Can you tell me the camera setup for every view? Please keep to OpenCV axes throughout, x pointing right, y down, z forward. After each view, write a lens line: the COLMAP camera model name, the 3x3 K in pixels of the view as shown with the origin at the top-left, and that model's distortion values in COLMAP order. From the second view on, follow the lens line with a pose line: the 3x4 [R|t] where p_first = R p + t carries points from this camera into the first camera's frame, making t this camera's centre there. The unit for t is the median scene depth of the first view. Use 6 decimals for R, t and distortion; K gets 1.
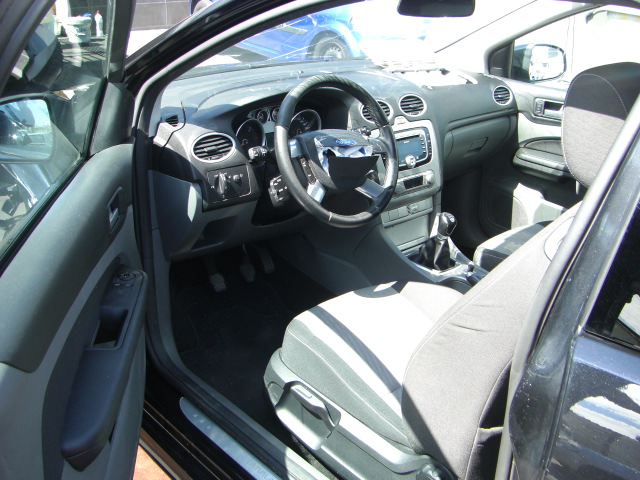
lens RADIAL K [[742.0, 0, 320.0], [0, 742.0, 240.0], [0, 0, 1]] dist [-0.200997, 0.146688]
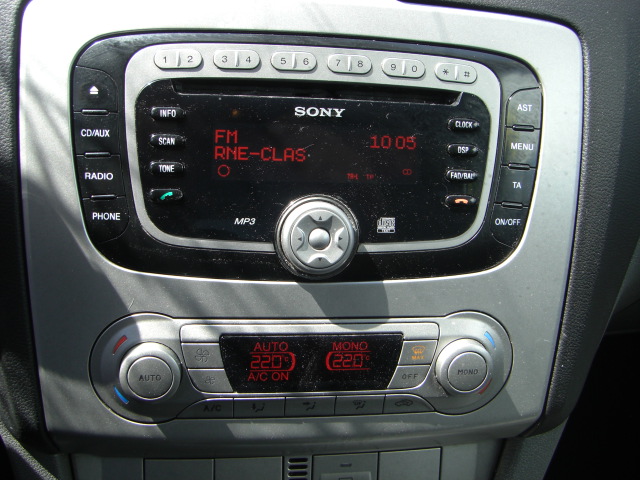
lens RADIAL K [[742.0, 0, 320.0], [0, 742.0, 240.0], [0, 0, 1]] dist [-0.200997, 0.146688]
pose [[0.824183, 0.277714, -0.493555, 0.198758], [-0.263987, 0.959430, 0.099023, -0.119405], [0.501031, 0.048679, 0.864059, 0.844632]]
